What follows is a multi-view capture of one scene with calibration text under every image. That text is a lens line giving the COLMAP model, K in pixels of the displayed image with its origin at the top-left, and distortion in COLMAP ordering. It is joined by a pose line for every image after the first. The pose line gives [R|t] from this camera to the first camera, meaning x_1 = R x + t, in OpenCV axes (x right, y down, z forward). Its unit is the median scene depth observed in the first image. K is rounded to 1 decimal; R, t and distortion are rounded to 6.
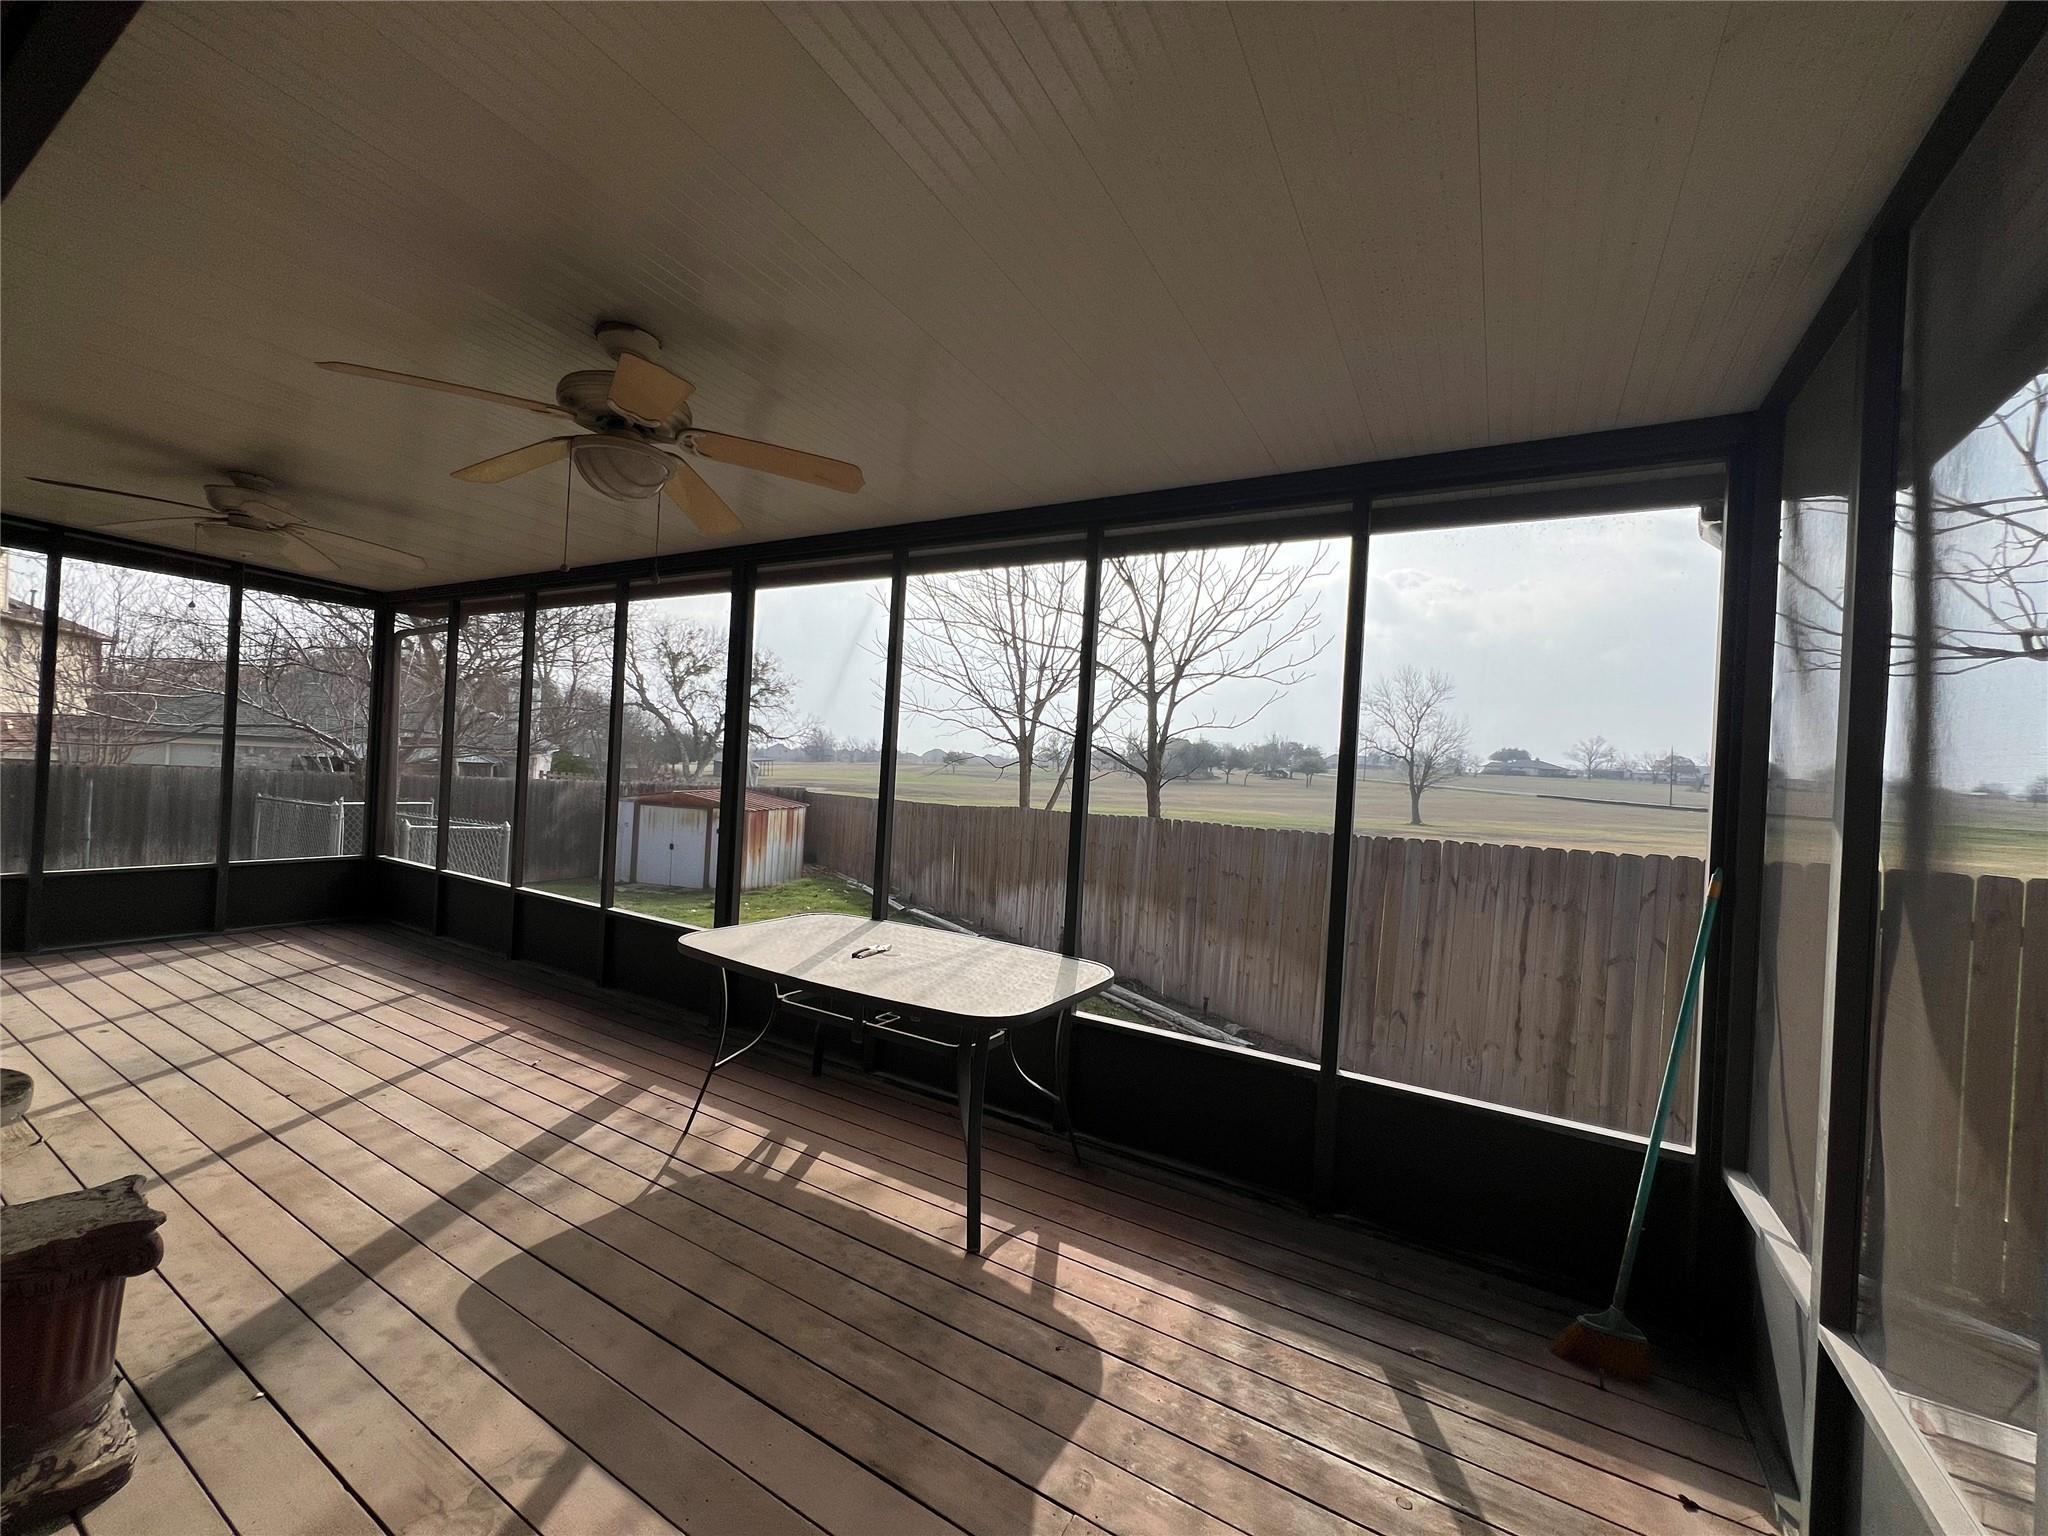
lens RADIAL K [[823.2, 0, 1018.0], [0, 823.2, 763.9], [0, 0, 1]] dist [-0.004011, -0.000582]
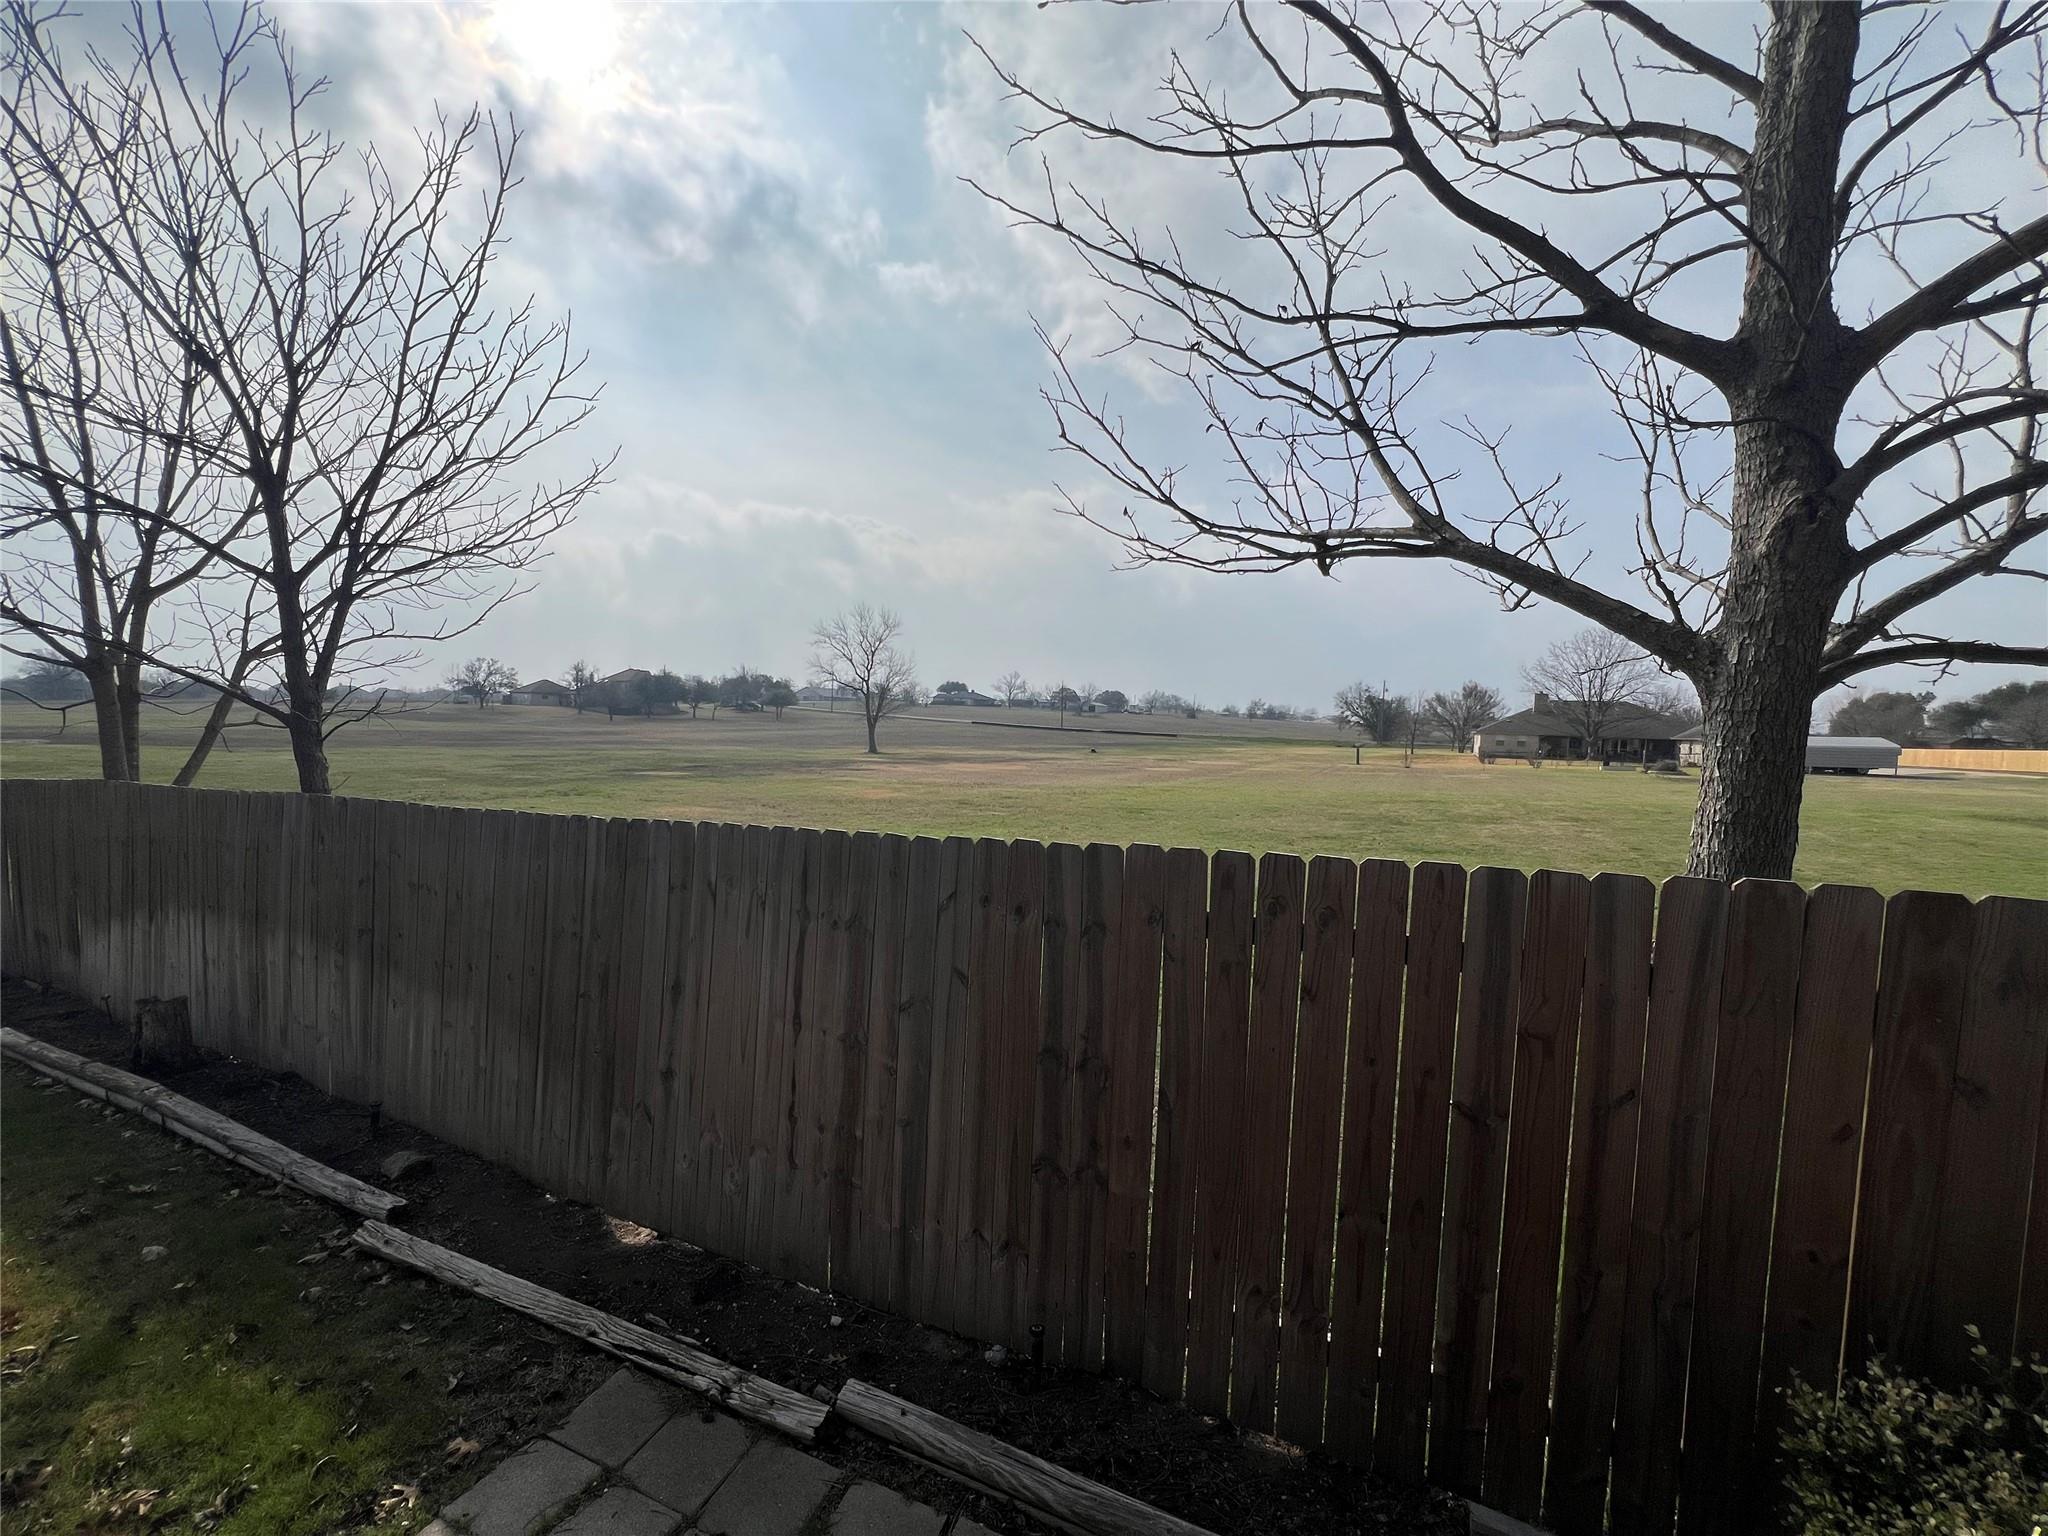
lens RADIAL K [[823.2, 0, 1024.3], [0, 823.2, 763.3], [0, 0, 1]] dist [-0.004011, -0.000582]
pose [[0.810200, -0.055807, 0.583491, 0.352773], [0.008613, 0.996483, 0.083346, 0.000157], [-0.586091, -0.062501, 0.807831, 0.356060]]
